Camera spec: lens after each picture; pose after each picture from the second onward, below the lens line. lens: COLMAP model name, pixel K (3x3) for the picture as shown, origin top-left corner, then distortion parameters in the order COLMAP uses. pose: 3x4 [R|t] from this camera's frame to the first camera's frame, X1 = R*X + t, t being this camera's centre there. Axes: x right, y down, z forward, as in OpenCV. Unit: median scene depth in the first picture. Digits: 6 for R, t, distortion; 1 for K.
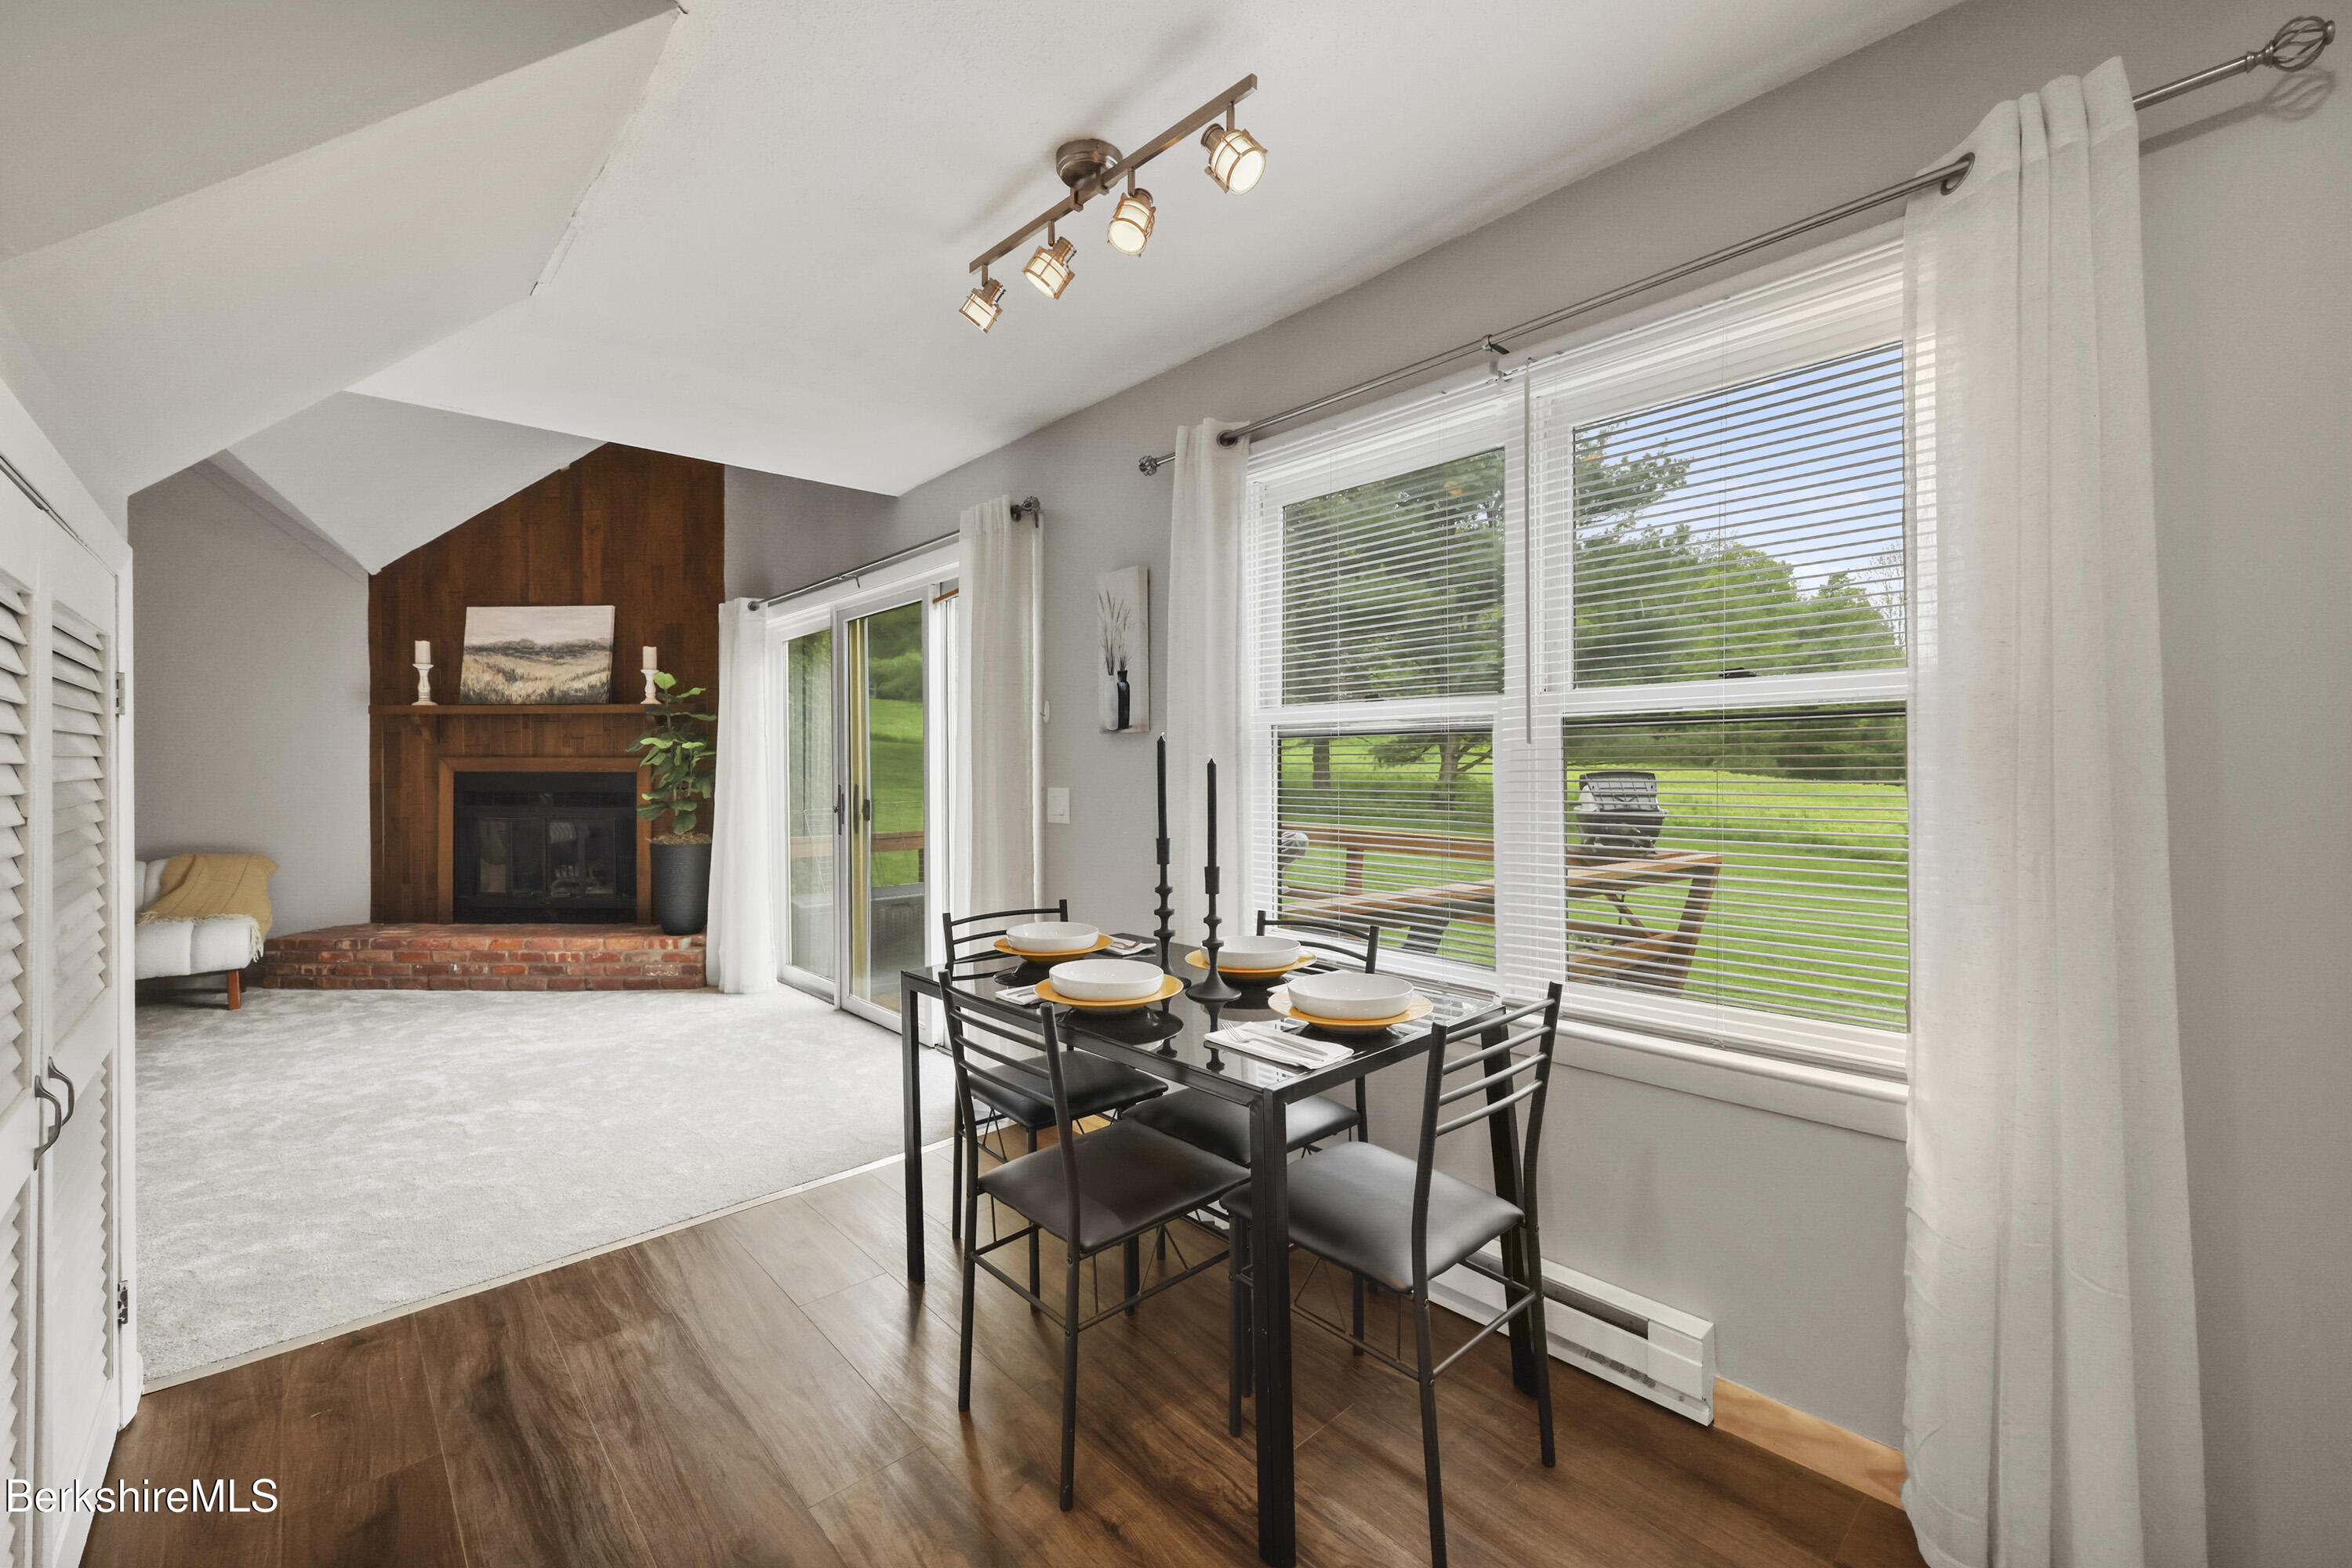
lens RADIAL K [[961.9, 0, 1171.8], [0, 961.9, 784.4], [0, 0, 1]] dist [-0.000641, 0.000348]
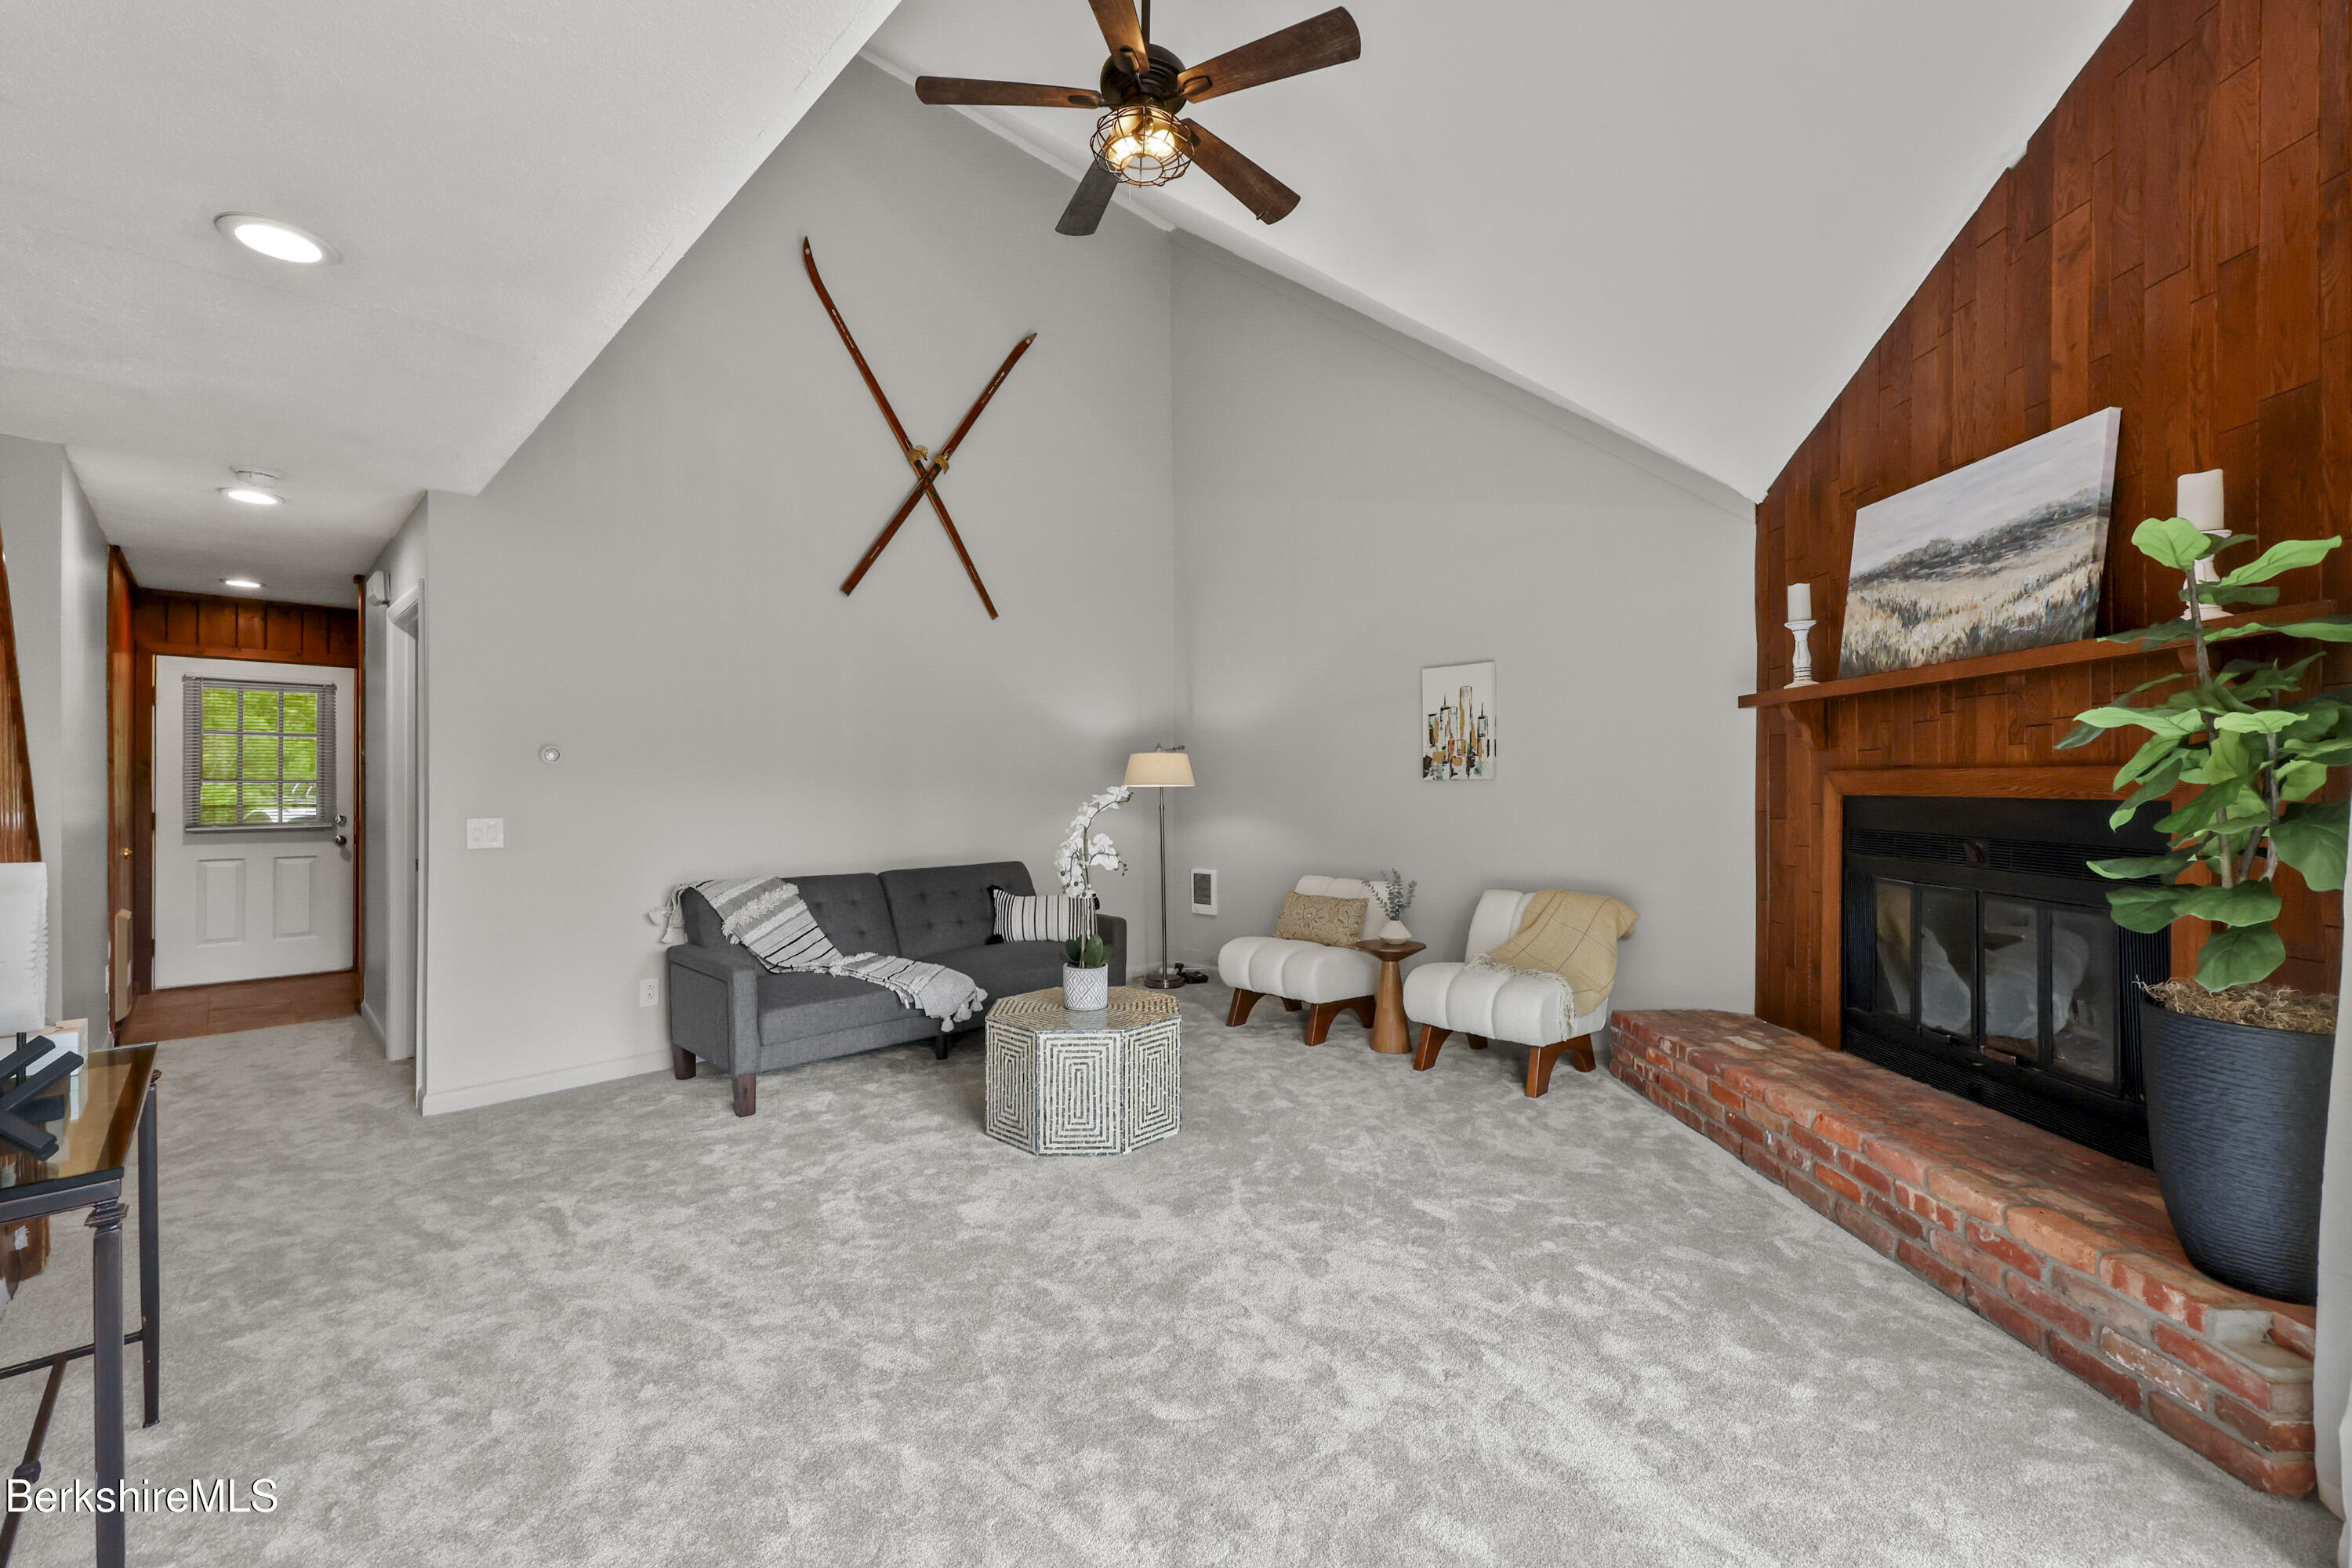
lens RADIAL K [[961.9, 0, 1171.8], [0, 961.9, 784.4], [0, 0, 1]] dist [-0.000641, 0.000348]
pose [[0.052325, -0.000479, -0.998630, -0.180783], [-0.020279, 0.999793, -0.001543, -0.010878], [0.998424, 0.020332, 0.052304, 0.568193]]
